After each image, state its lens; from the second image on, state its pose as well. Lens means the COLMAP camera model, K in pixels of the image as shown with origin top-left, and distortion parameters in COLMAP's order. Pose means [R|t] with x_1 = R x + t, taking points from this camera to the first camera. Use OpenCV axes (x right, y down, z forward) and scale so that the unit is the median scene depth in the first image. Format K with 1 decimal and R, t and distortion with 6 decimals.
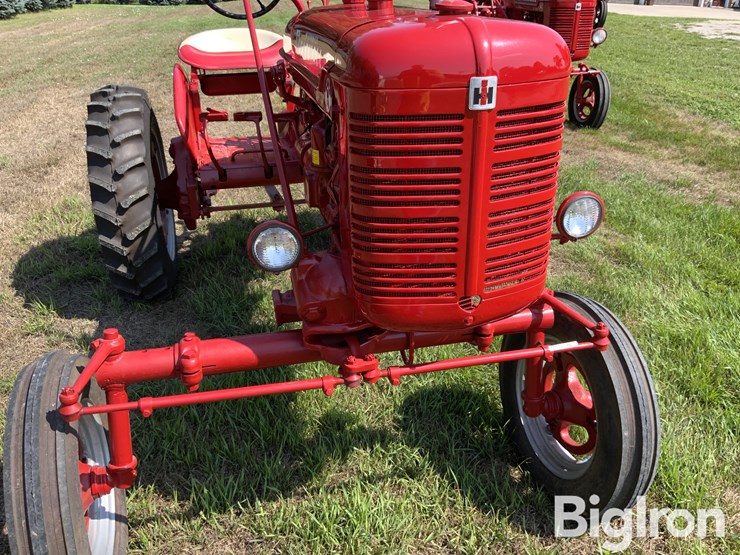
lens RADIAL K [[613.7, 0, 366.2], [0, 613.7, 277.0], [0, 0, 1]] dist [0.082881, -0.162553]
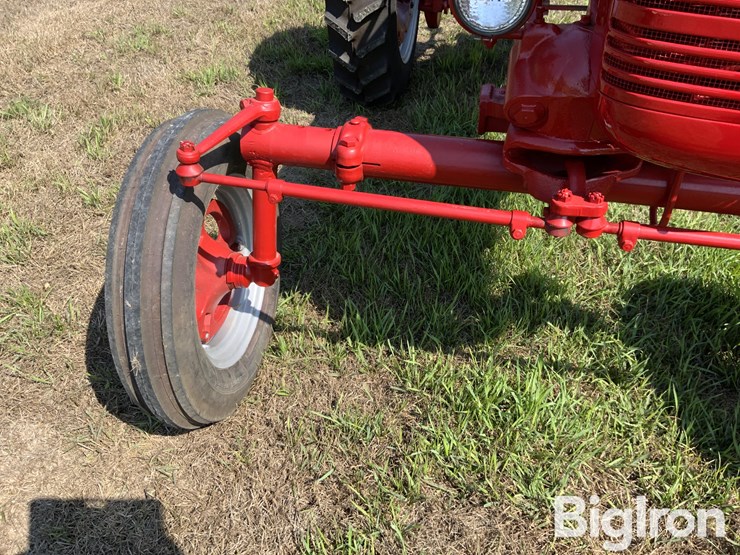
lens RADIAL K [[613.7, 0, 366.2], [0, 613.7, 277.0], [0, 0, 1]] dist [0.082881, -0.162553]
pose [[0.902013, 0.268237, -0.338262, 0.022263], [-0.181211, 0.946426, 0.267284, 0.058108], [0.391835, -0.179797, 0.902296, 0.226449]]
